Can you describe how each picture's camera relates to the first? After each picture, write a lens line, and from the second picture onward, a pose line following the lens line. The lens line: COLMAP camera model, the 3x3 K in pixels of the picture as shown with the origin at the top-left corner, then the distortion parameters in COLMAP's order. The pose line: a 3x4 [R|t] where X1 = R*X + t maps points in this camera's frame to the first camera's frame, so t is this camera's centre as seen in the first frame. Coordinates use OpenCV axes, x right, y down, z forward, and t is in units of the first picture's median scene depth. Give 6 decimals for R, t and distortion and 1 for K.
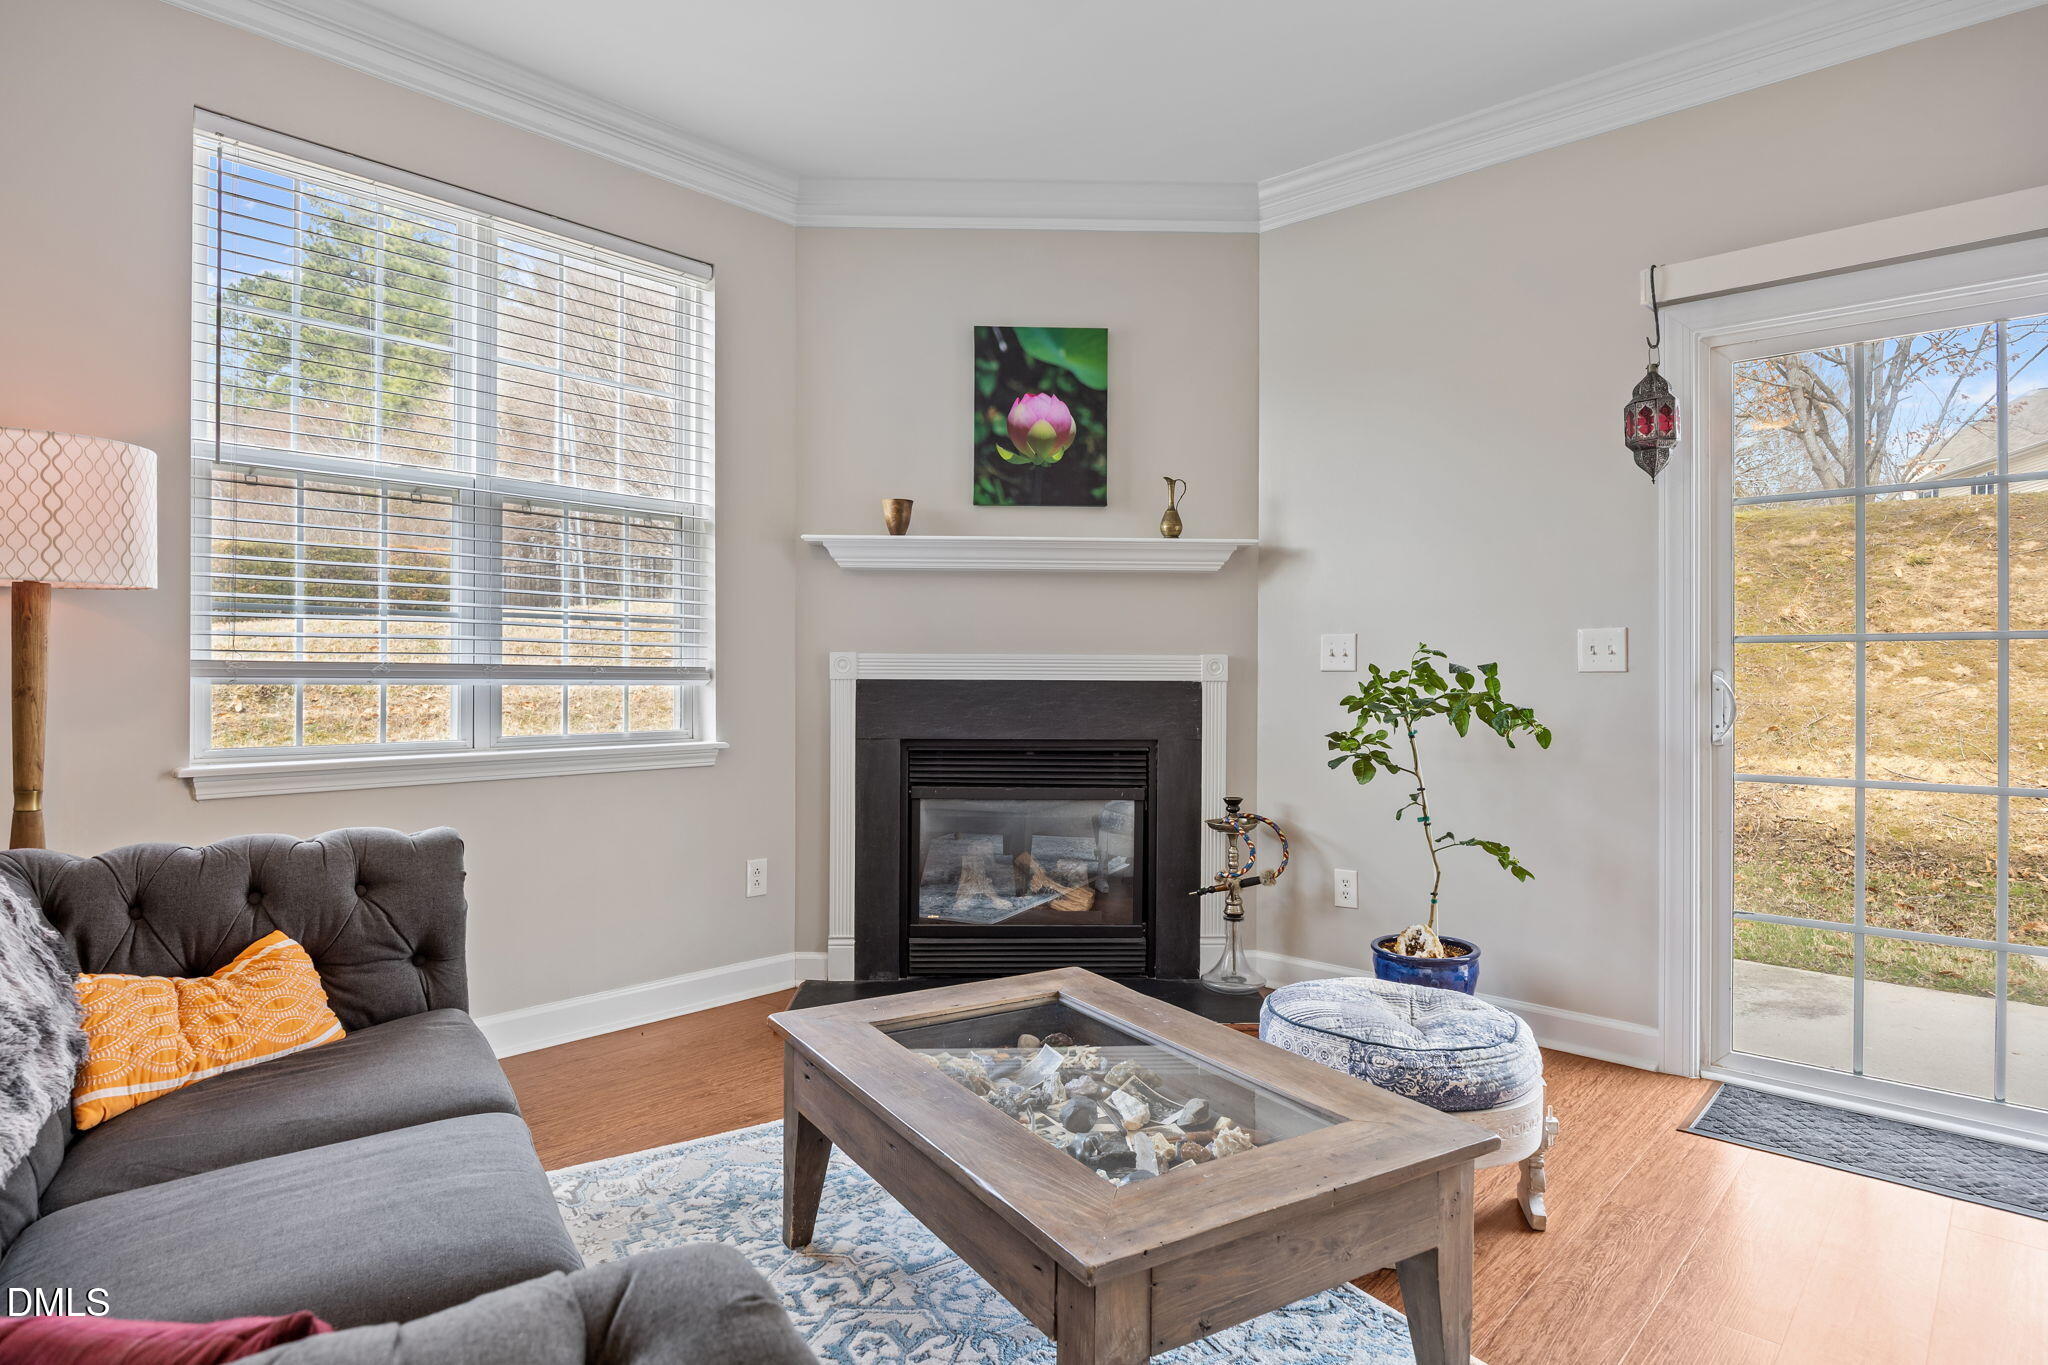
lens RADIAL K [[1089.1, 0, 1030.4], [0, 1089.1, 678.2], [0, 0, 1]] dist [-0.001888, -0.002413]
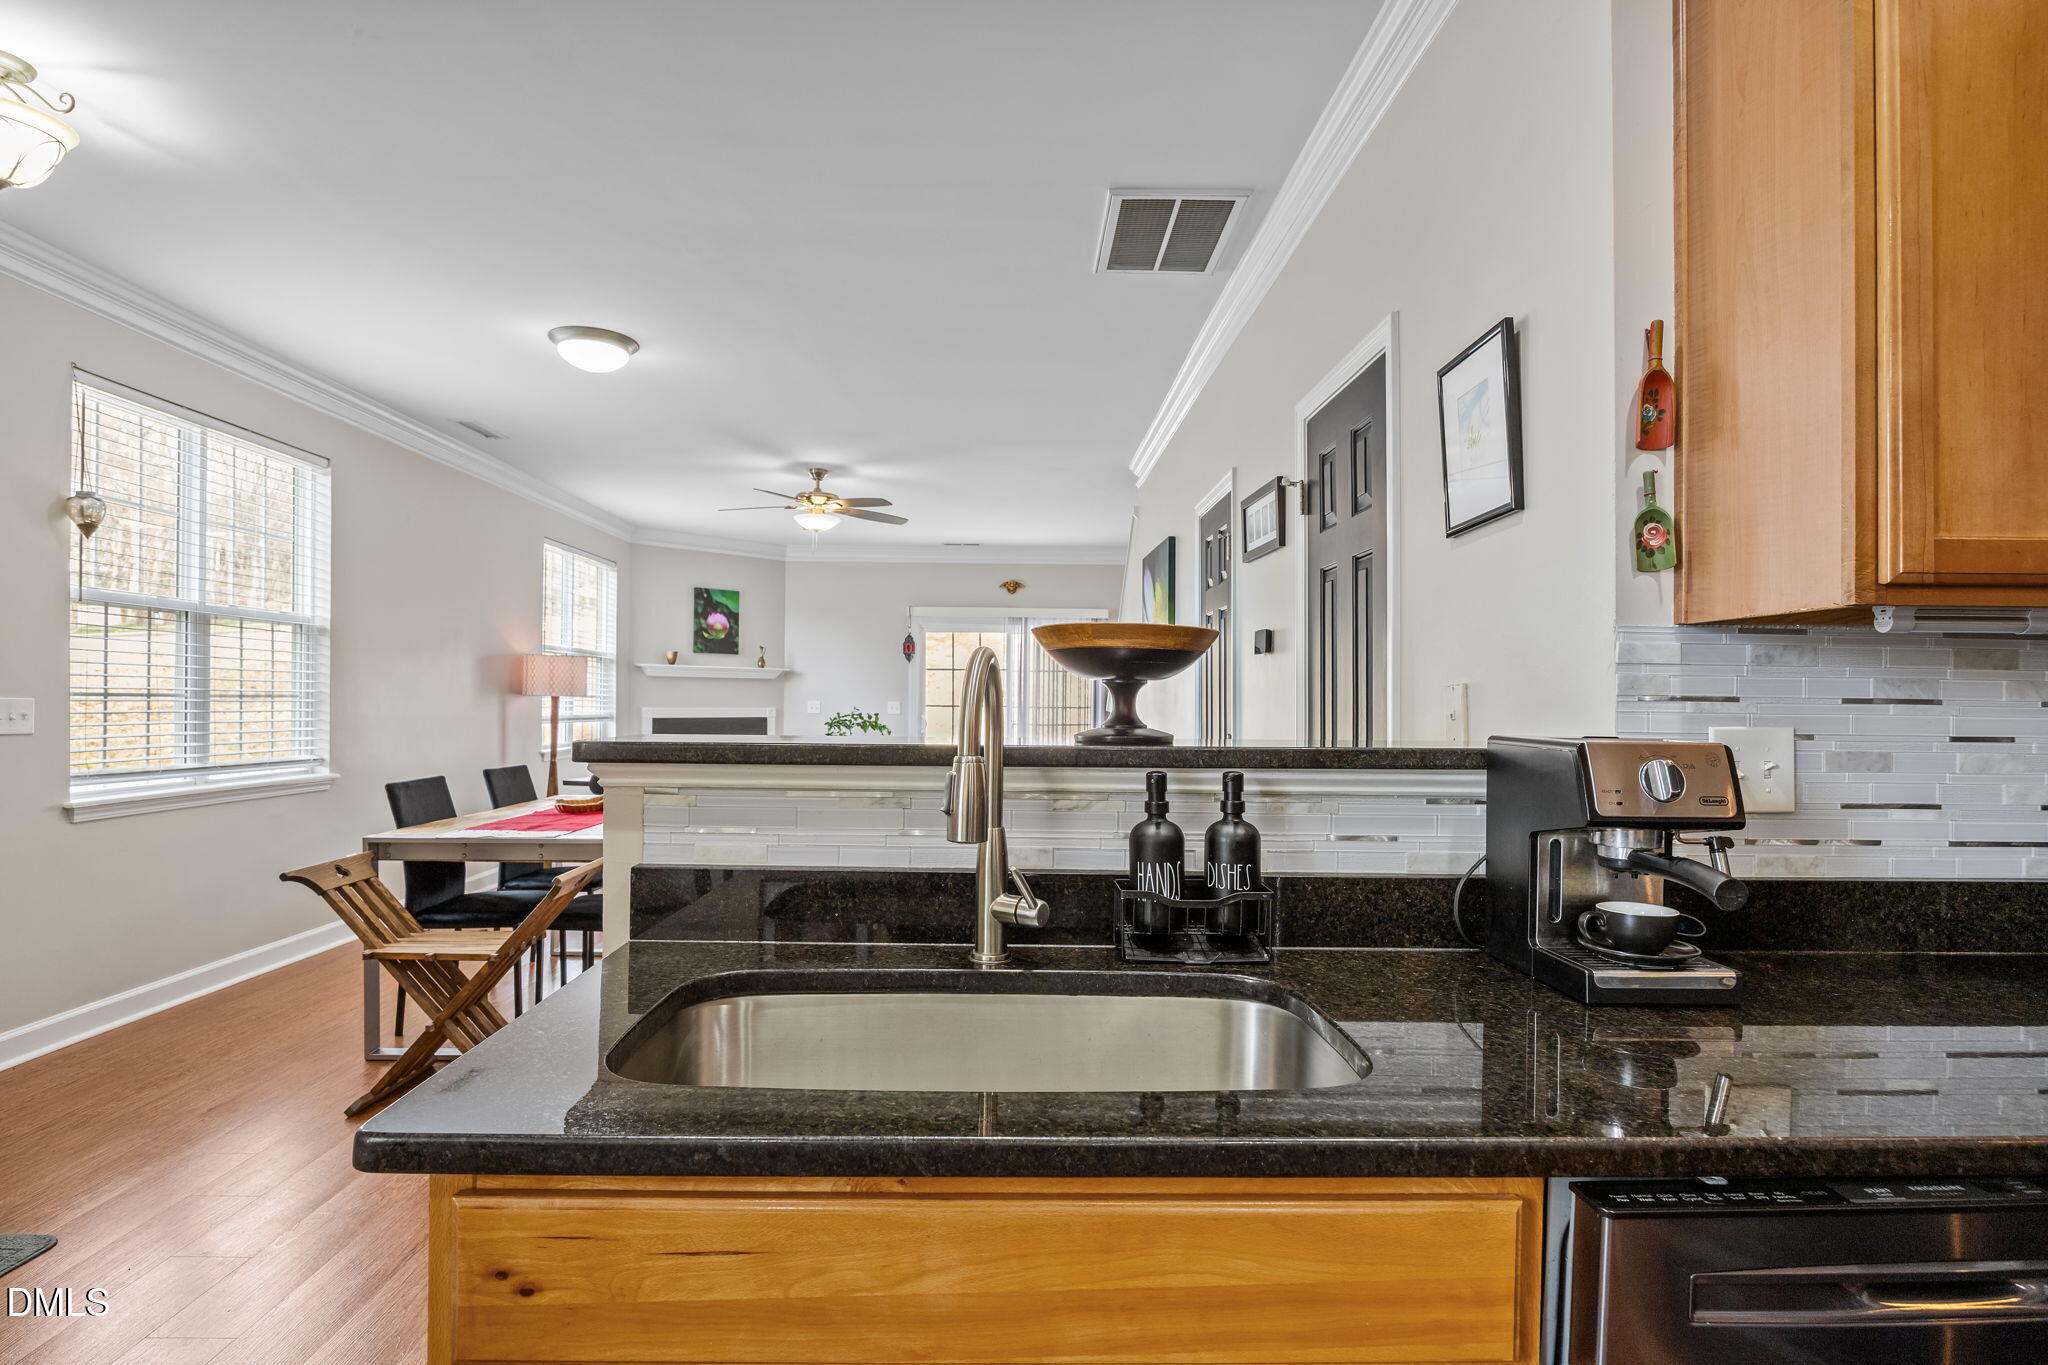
lens RADIAL K [[1022.5, 0, 1014.2], [0, 1022.5, 698.0], [0, 0, 1]] dist [-0.006956, -0.000828]
pose [[0.720375, 0.001380, 0.693583, -1.240803], [-0.002298, 0.999997, 0.000397, -0.050588], [-0.693581, -0.001880, 0.720376, -1.379201]]
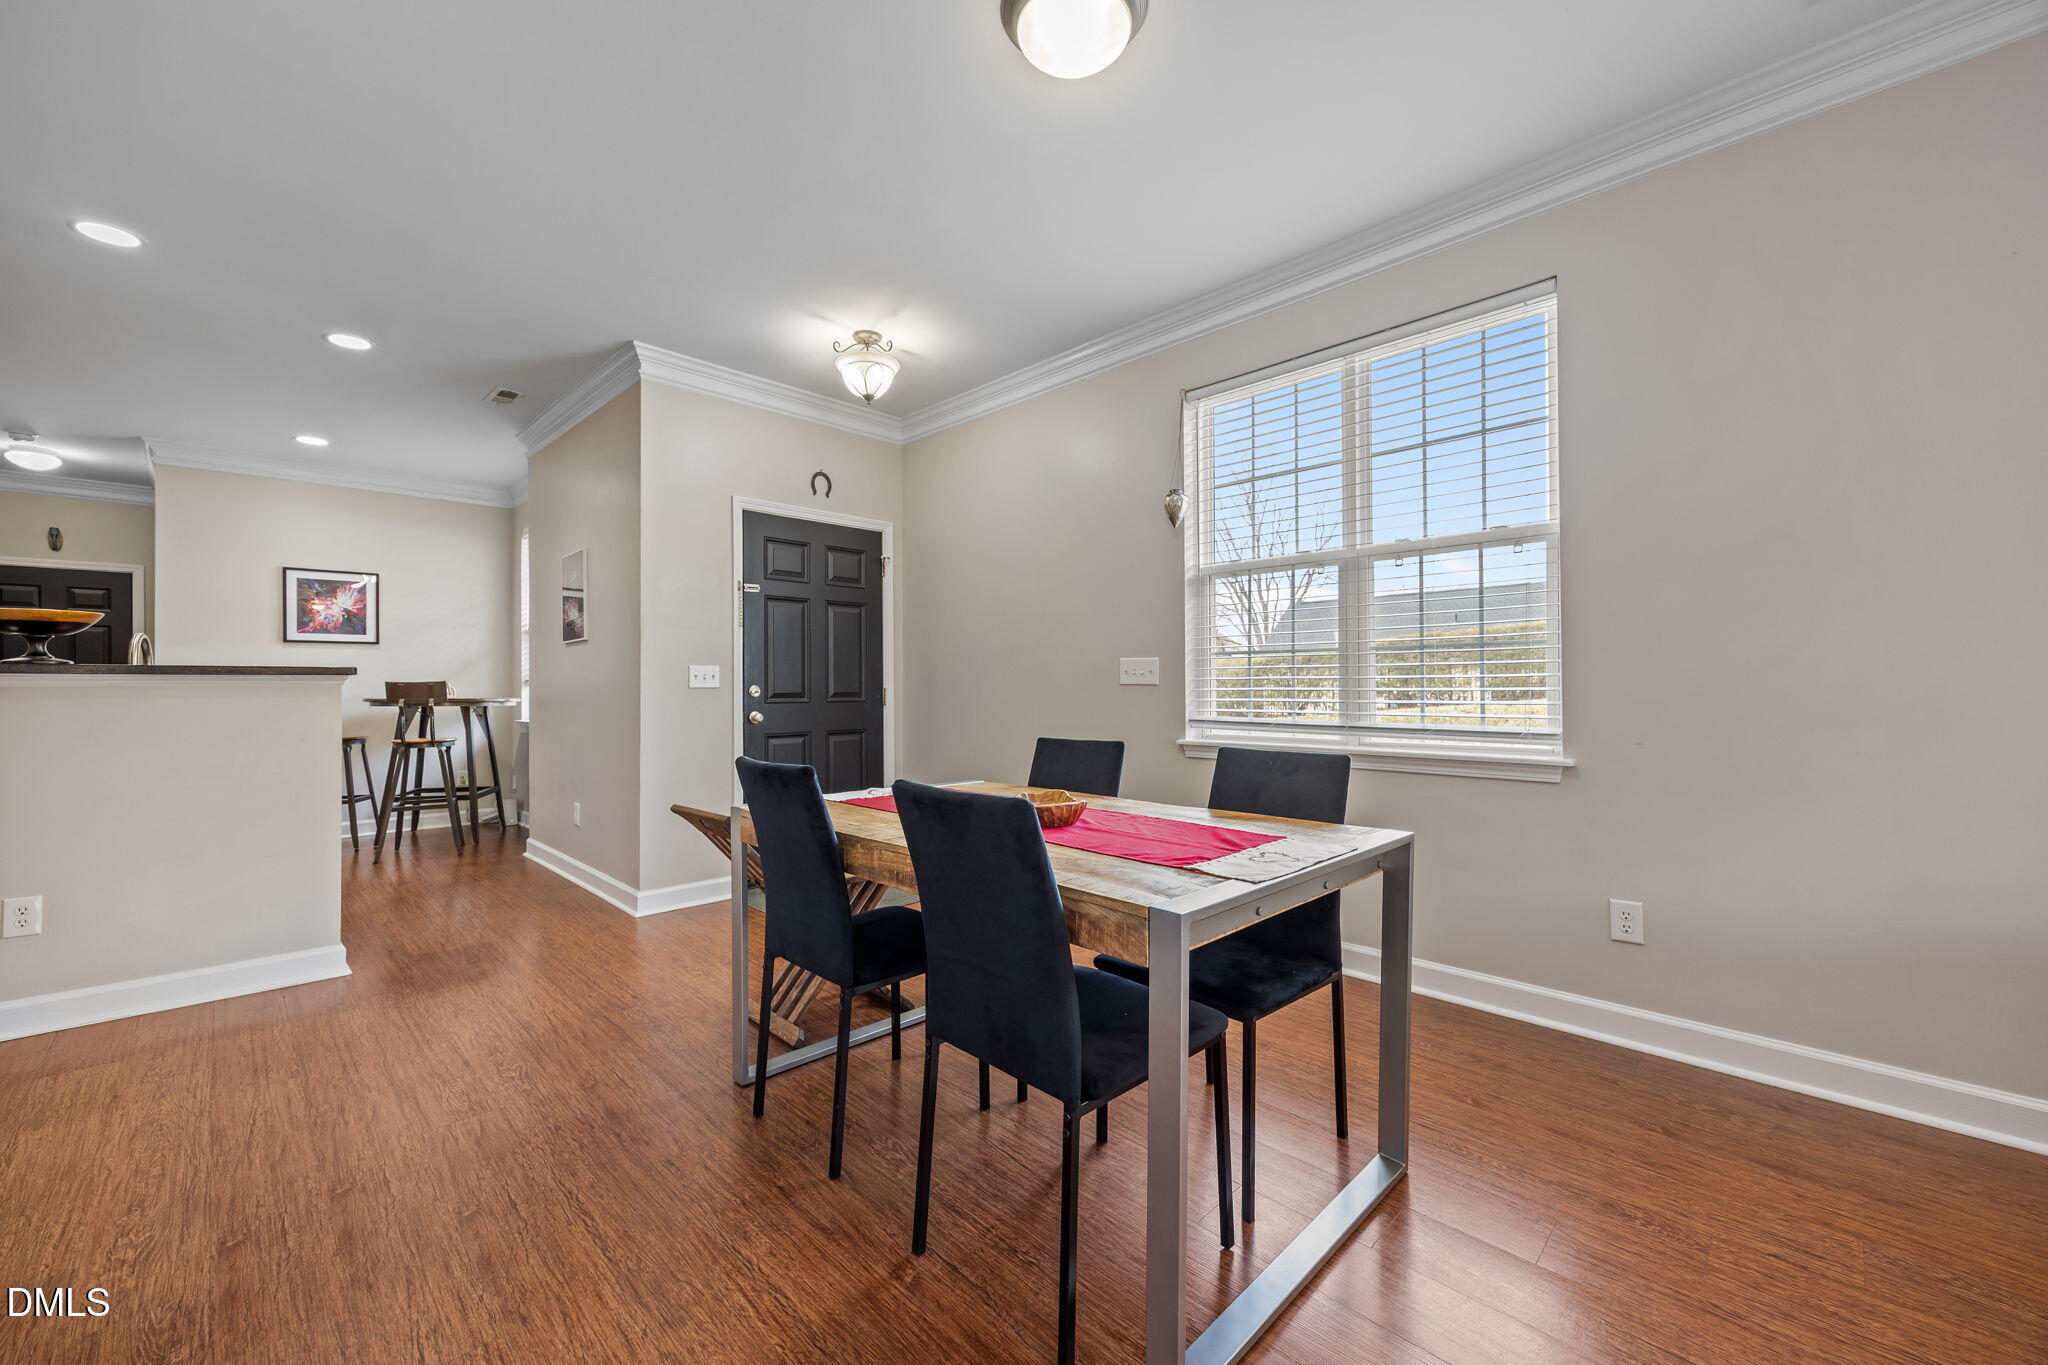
lens RADIAL K [[792.8, 0, 1018.2], [0, 792.8, 691.6], [0, 0, 1]] dist [-0.000630, -0.000545]
pose [[-0.029608, -0.000464, -0.999561, -0.265711], [0.002659, 0.999996, -0.000543, -0.006456], [0.999558, -0.002674, -0.029607, -0.229078]]
